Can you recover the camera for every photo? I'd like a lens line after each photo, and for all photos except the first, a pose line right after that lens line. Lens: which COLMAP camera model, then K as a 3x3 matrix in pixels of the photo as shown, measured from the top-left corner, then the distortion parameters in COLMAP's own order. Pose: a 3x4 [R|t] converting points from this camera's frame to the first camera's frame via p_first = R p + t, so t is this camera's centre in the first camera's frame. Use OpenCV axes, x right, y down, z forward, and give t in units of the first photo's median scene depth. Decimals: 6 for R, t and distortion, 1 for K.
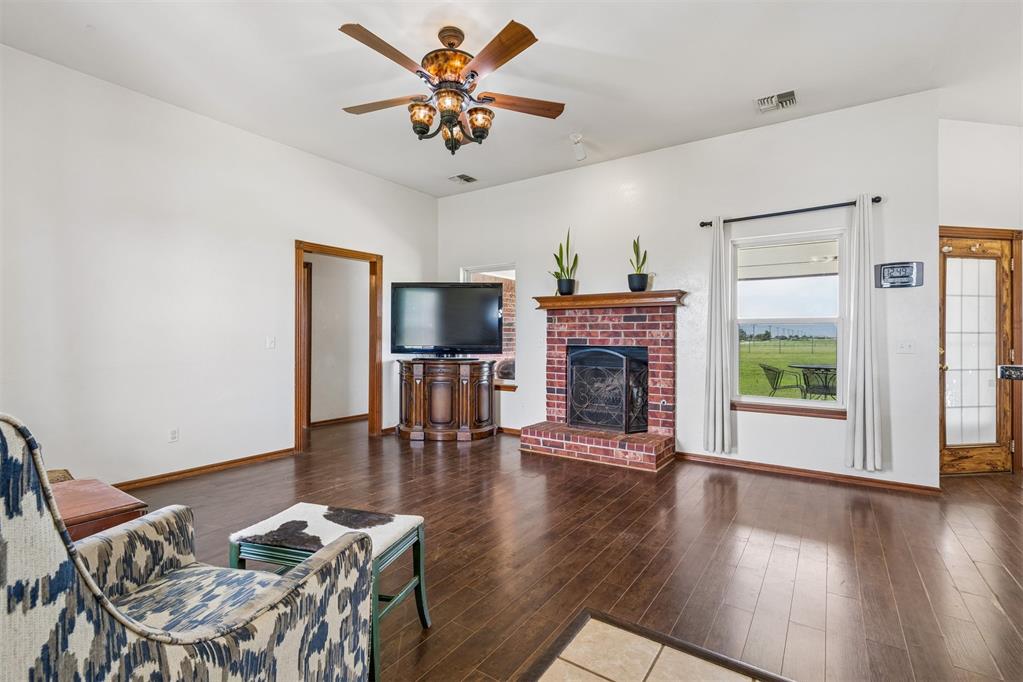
lens RADIAL K [[464.3, 0, 512.1], [0, 464.3, 335.5], [0, 0, 1]] dist [0.000029, 0.000106]
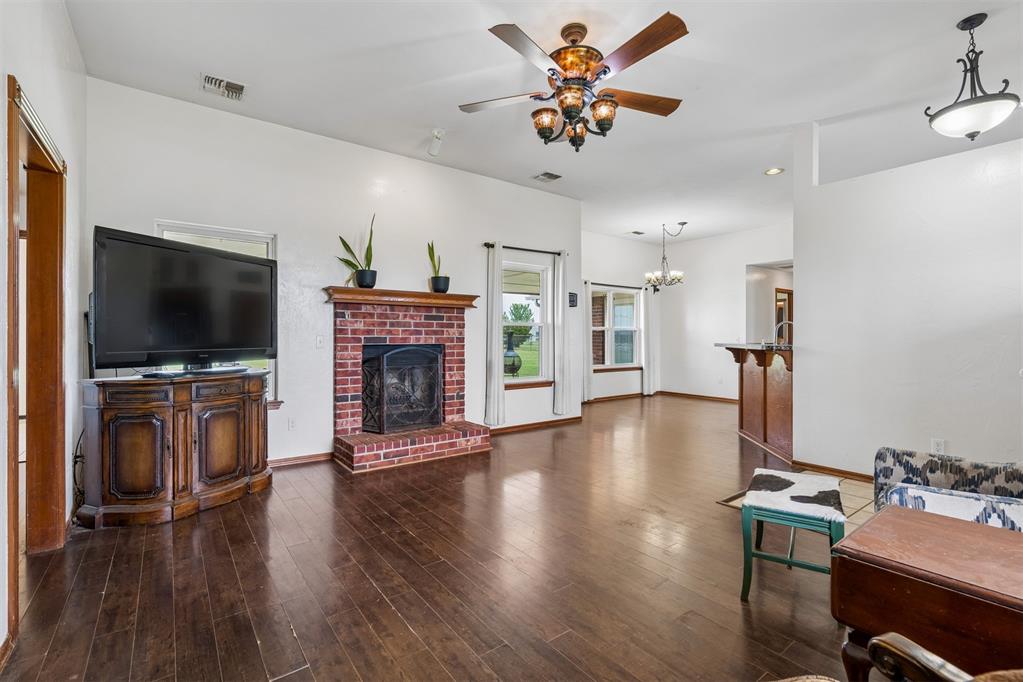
lens RADIAL K [[458.5, 0, 508.8], [0, 458.5, 338.6], [0, 0, 1]] dist [-0.002332, 0.000321]
pose [[0.326946, -0.009446, 0.944996, -0.678453], [-0.004507, 0.999923, 0.011555, -0.001927], [-0.945032, -0.008037, 0.326879, 0.500317]]
